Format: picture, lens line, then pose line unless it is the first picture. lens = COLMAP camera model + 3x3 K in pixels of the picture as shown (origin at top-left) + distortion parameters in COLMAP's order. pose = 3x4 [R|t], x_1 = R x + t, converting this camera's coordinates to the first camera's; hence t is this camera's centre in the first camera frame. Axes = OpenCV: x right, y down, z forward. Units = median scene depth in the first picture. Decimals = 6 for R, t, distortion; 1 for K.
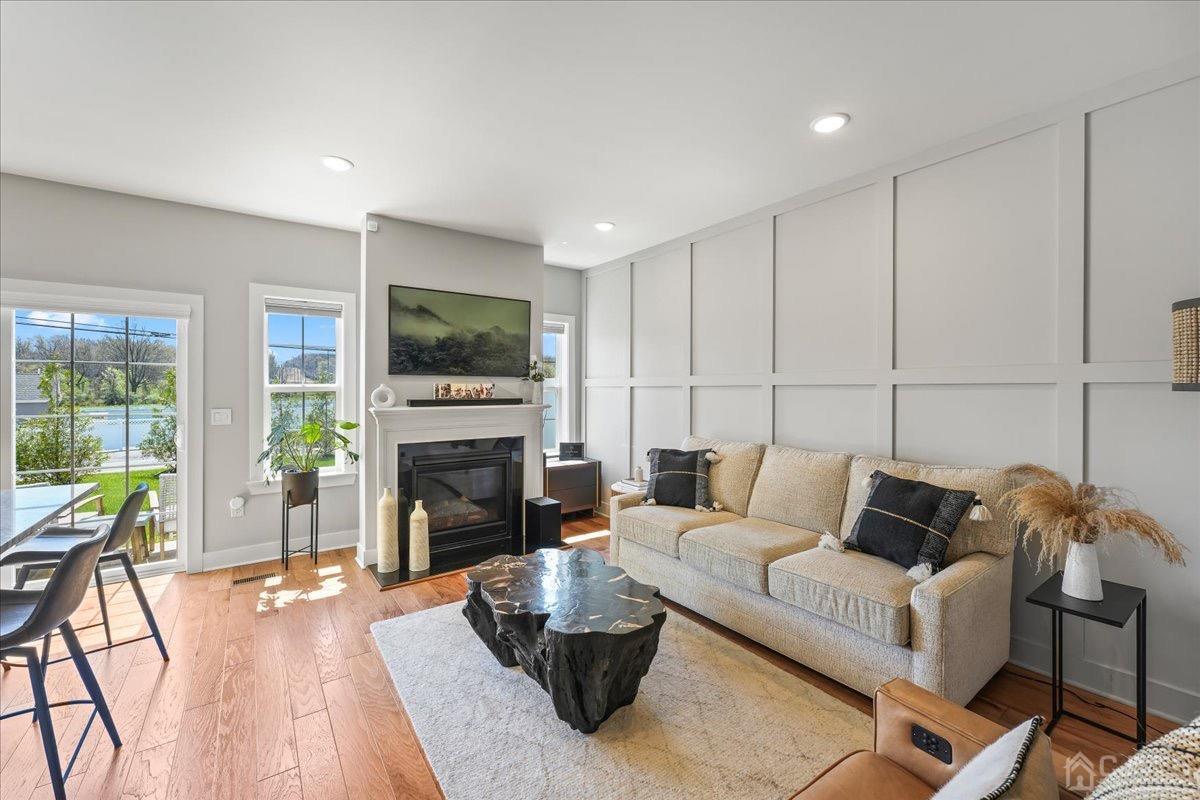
lens RADIAL K [[483.7, 0, 607.1], [0, 483.7, 396.6], [0, 0, 1]] dist [0.001475, 0.000123]
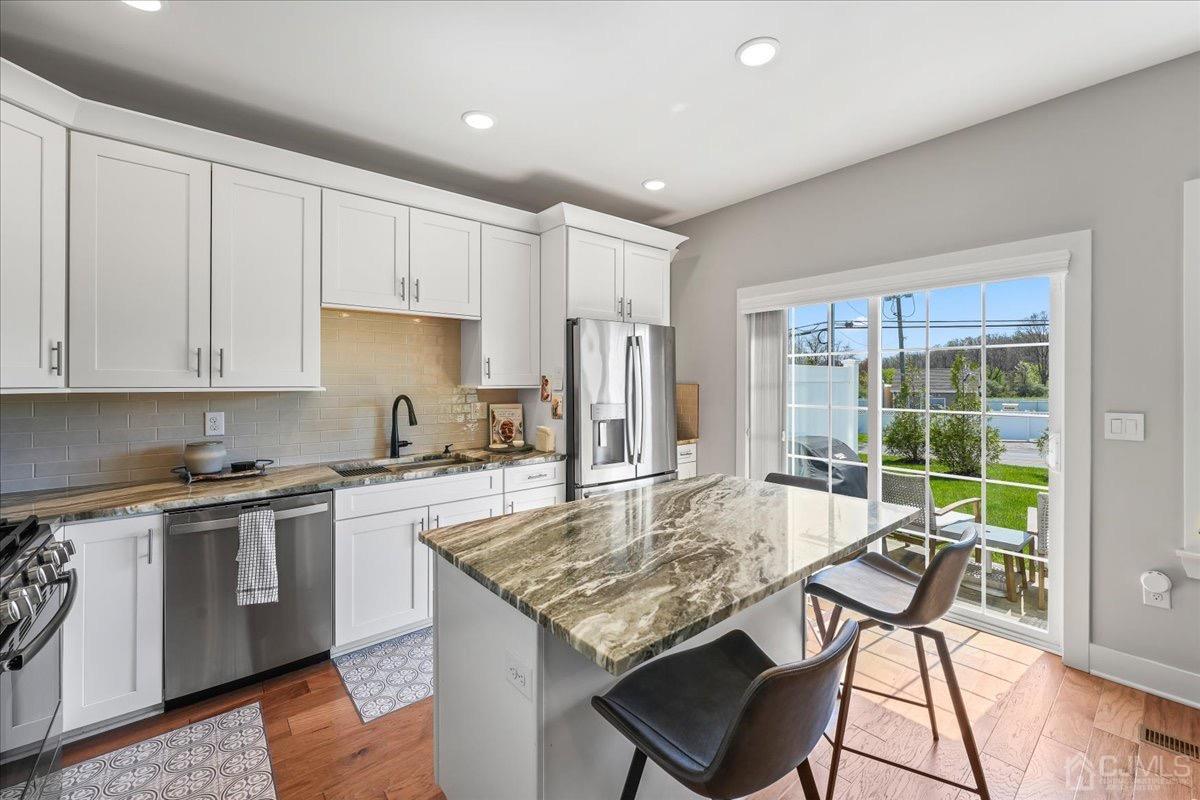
lens RADIAL K [[484.3, 0, 602.0], [0, 484.3, 378.3], [0, 0, 1]] dist [-0.001565, -0.000231]
pose [[0.055572, -0.006672, -0.998432, -0.240038], [-0.015605, 0.999850, -0.007550, -0.005007], [0.998333, 0.016000, 0.055459, 0.325664]]
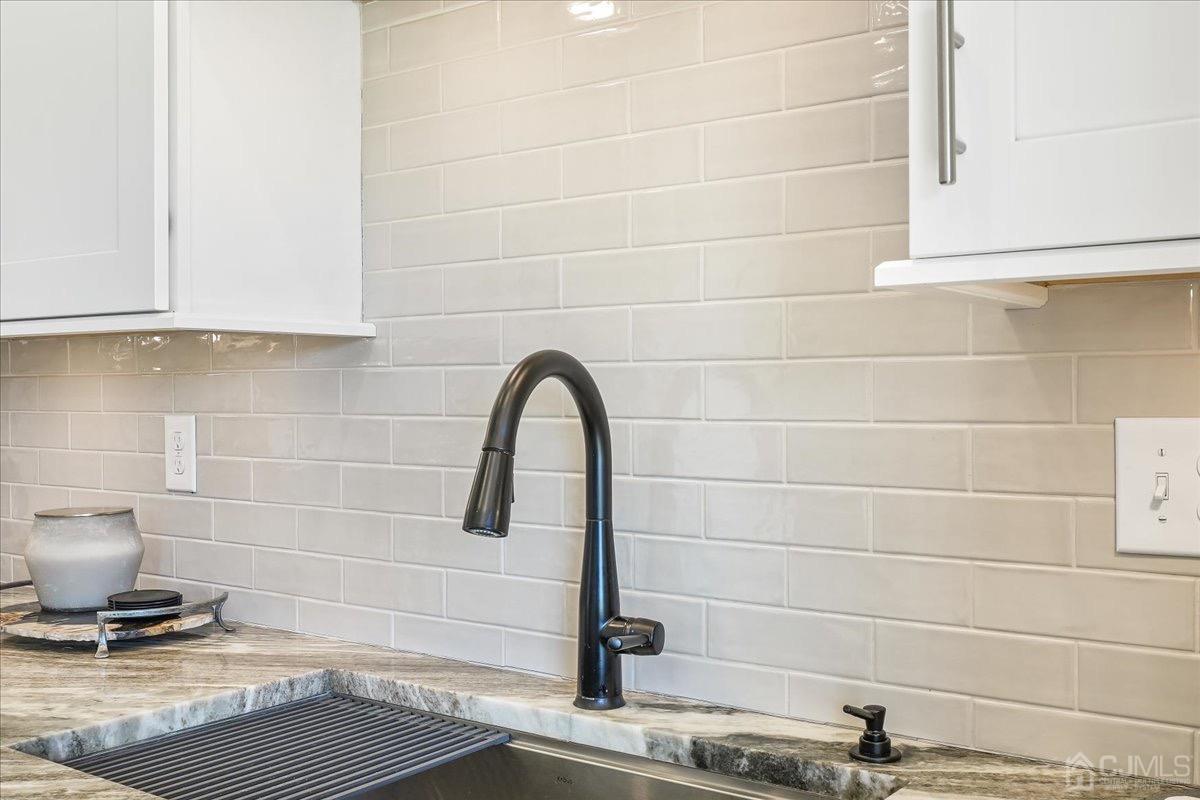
lens RADIAL K [[1207.1, 0, 600.0], [0, 1207.1, 400.0], [0, 0, 1]] dist [-0.003025, -0.000734]
pose [[-0.951910, 0.001552, -0.306375, -0.957010], [-0.004973, 0.999777, 0.020514, 0.027938], [0.306338, 0.021051, -0.951690, 0.371177]]
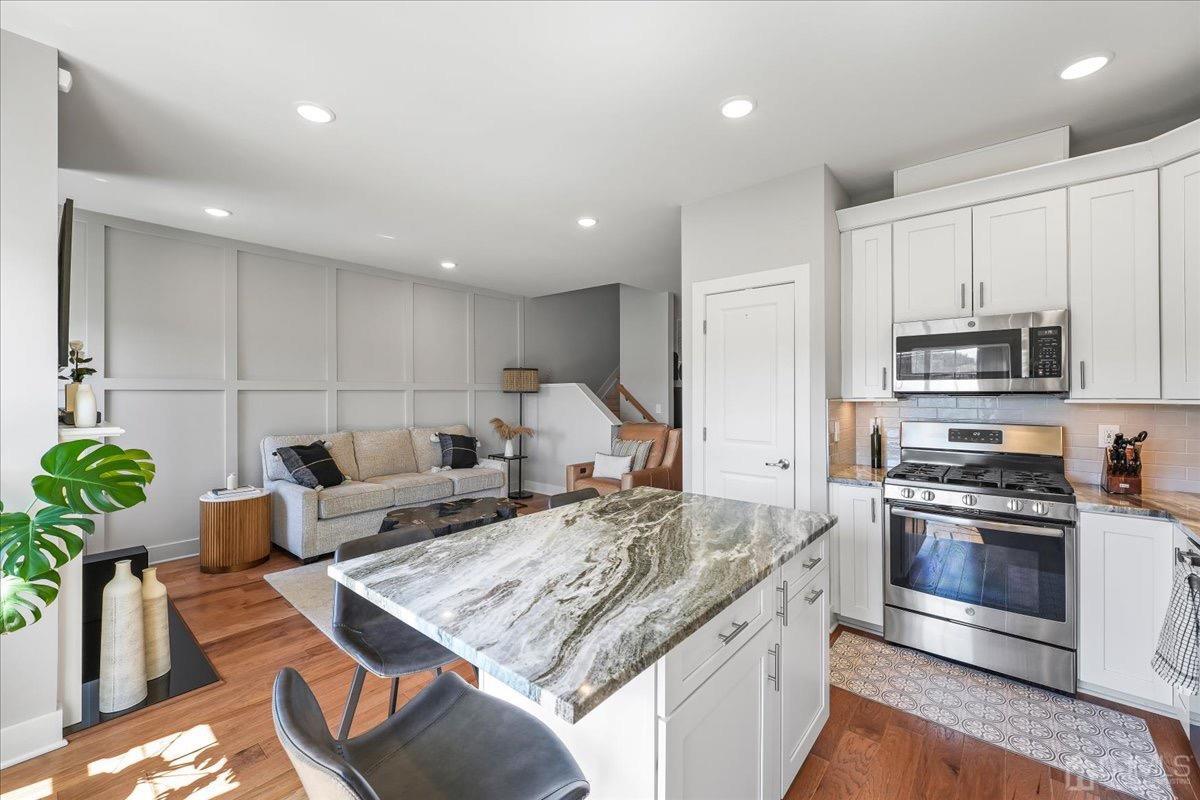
lens RADIAL K [[483.7, 0, 607.1], [0, 483.7, 396.6], [0, 0, 1]] dist [0.001475, 0.000123]
pose [[-0.239936, -0.010638, 0.970730, -1.101067], [0.015094, 0.999778, 0.014687, -0.012102], [-0.970671, 0.018176, -0.239722, 0.552519]]
